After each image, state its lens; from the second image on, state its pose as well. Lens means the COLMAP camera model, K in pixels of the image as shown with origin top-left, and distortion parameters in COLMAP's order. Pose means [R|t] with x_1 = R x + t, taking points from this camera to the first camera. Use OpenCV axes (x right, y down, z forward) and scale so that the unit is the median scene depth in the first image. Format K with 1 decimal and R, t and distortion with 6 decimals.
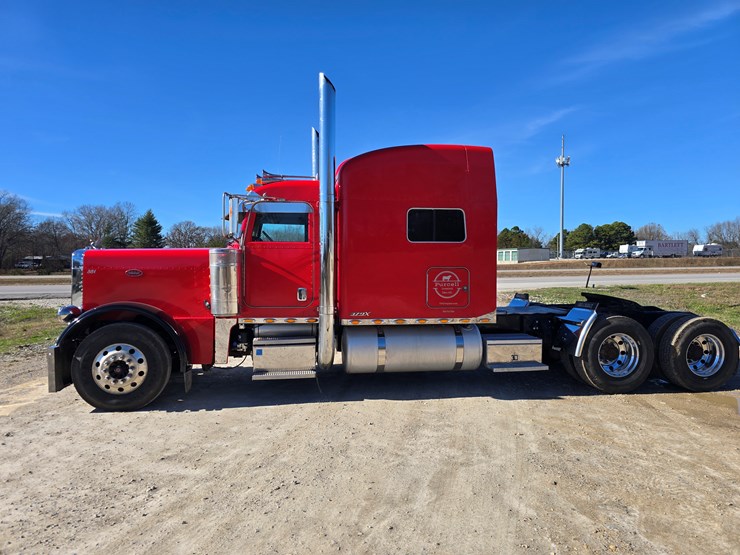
lens RADIAL K [[491.5, 0, 368.5], [0, 491.5, 271.9], [0, 0, 1]] dist [0.055885, -0.044030]
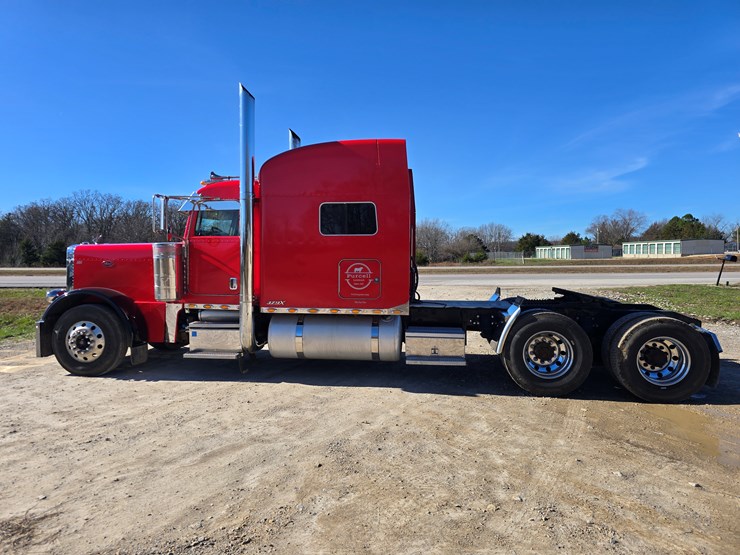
lens RADIAL K [[491.5, 0, 363.2], [0, 491.5, 268.6], [0, 0, 1]] dist [0.055885, -0.044030]
pose [[0.956447, 0.005891, -0.291848, 0.479132], [-0.004338, 0.999973, 0.005969, 0.003776], [0.291875, -0.004443, 0.956446, 0.024256]]
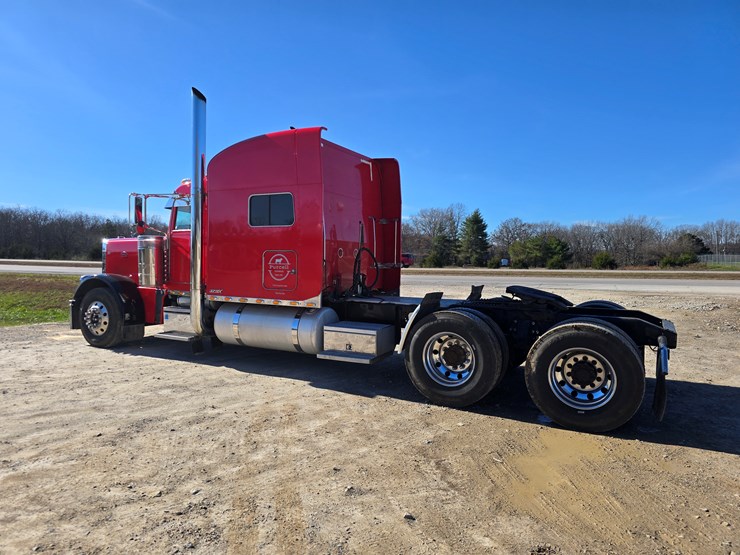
lens RADIAL K [[491.5, 0, 363.7], [0, 491.5, 276.0], [0, 0, 1]] dist [0.055885, -0.044030]
pose [[0.785561, 0.029818, -0.618065, 0.960846], [-0.020327, 0.999543, 0.022386, 0.017802], [0.618450, -0.005022, 0.785808, 0.307143]]
